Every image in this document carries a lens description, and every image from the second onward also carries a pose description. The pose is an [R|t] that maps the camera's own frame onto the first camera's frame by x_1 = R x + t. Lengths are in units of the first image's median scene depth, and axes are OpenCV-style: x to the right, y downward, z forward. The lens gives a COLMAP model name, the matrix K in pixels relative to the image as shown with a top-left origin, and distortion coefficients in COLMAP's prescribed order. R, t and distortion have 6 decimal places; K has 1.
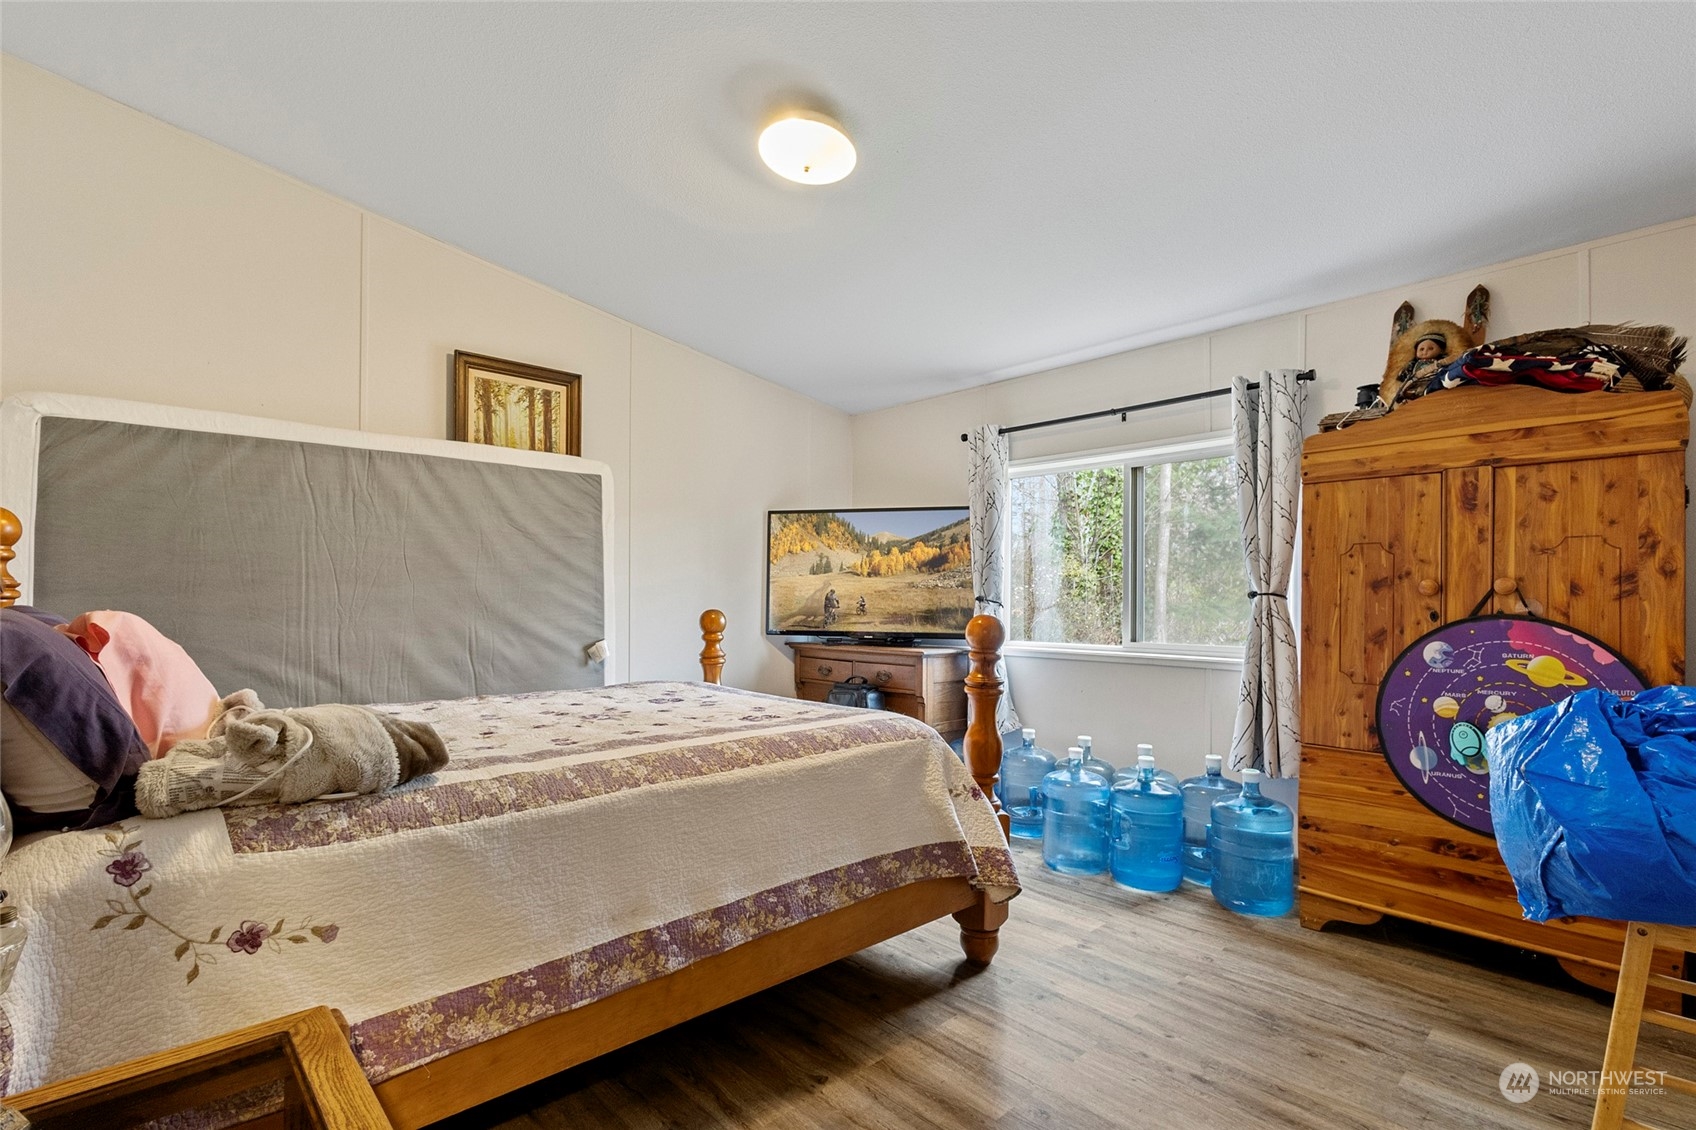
lens RADIAL K [[782.6, 0, 844.2], [0, 782.6, 598.1], [0, 0, 1]] dist [-0.001377, -0.000205]
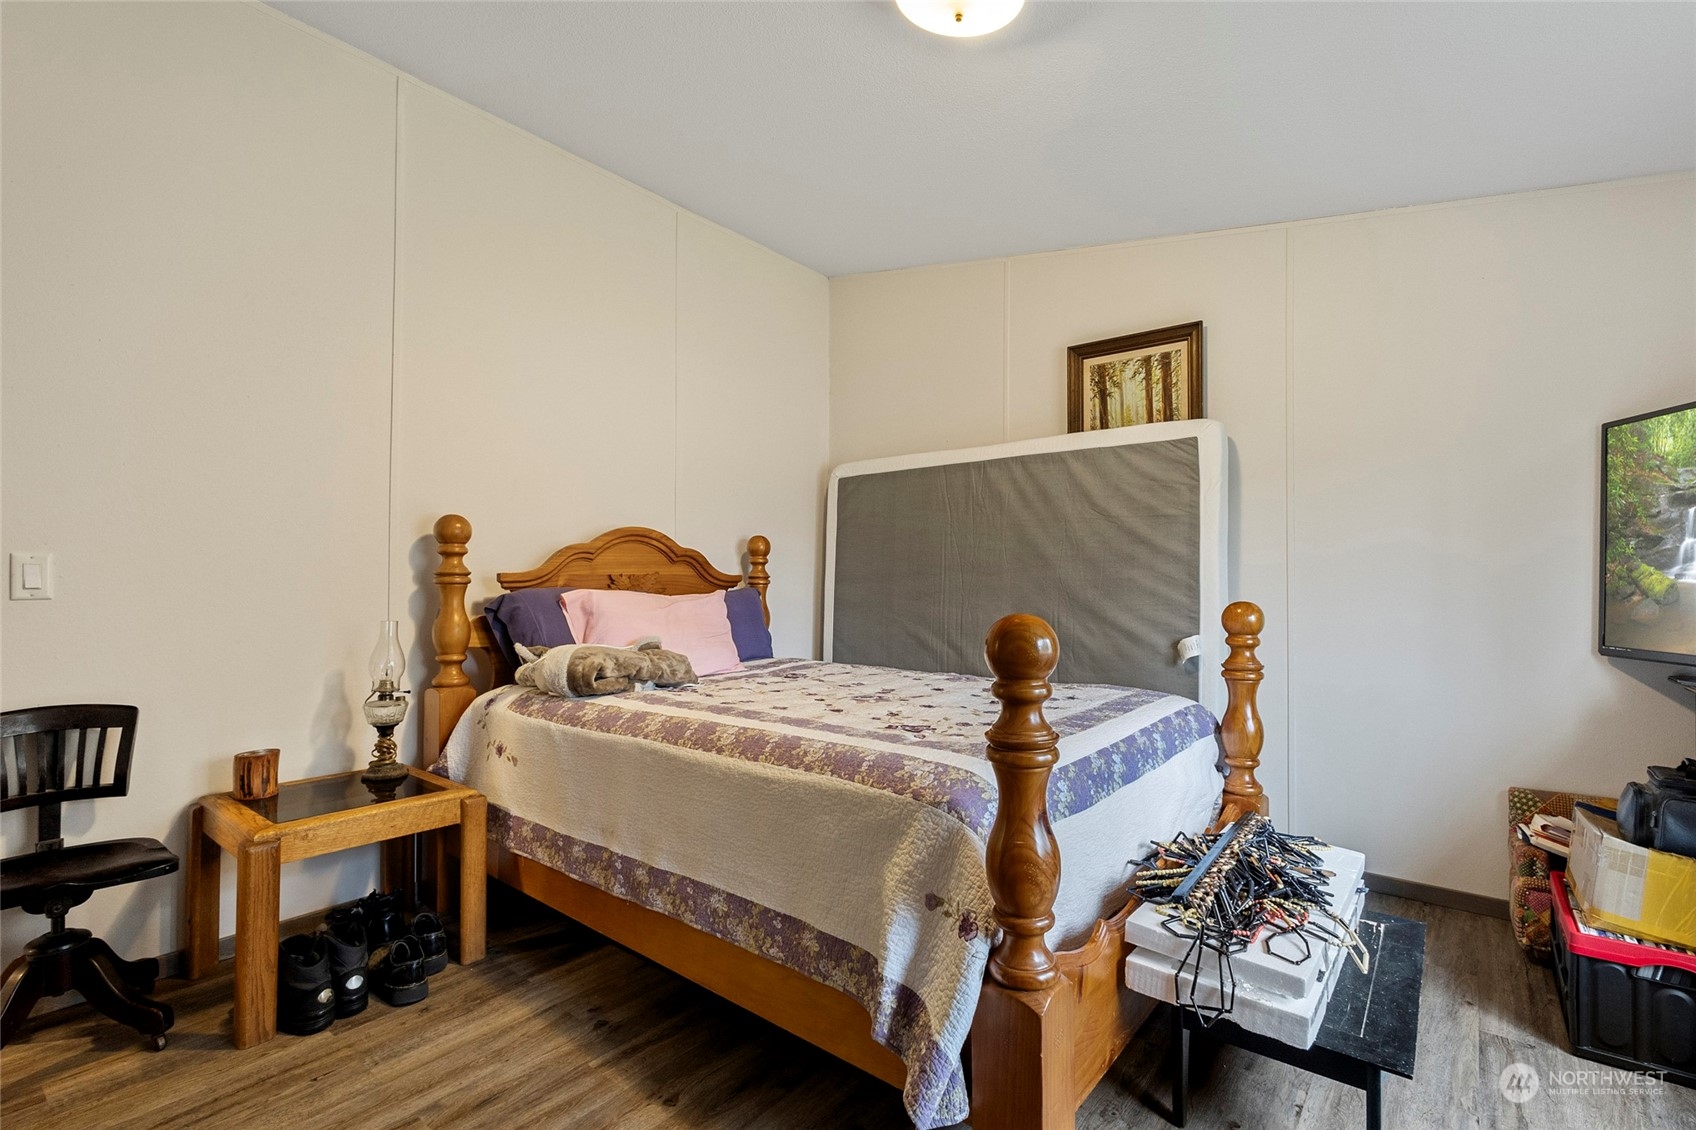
lens RADIAL K [[782.6, 0, 846.8], [0, 782.6, 568.2], [0, 0, 1]] dist [-0.001377, -0.000205]
pose [[0.144210, -0.020110, -0.989343, 0.476968], [-0.003866, 0.999774, -0.020885, 0.000460], [0.989540, 0.006836, 0.144100, 0.546706]]
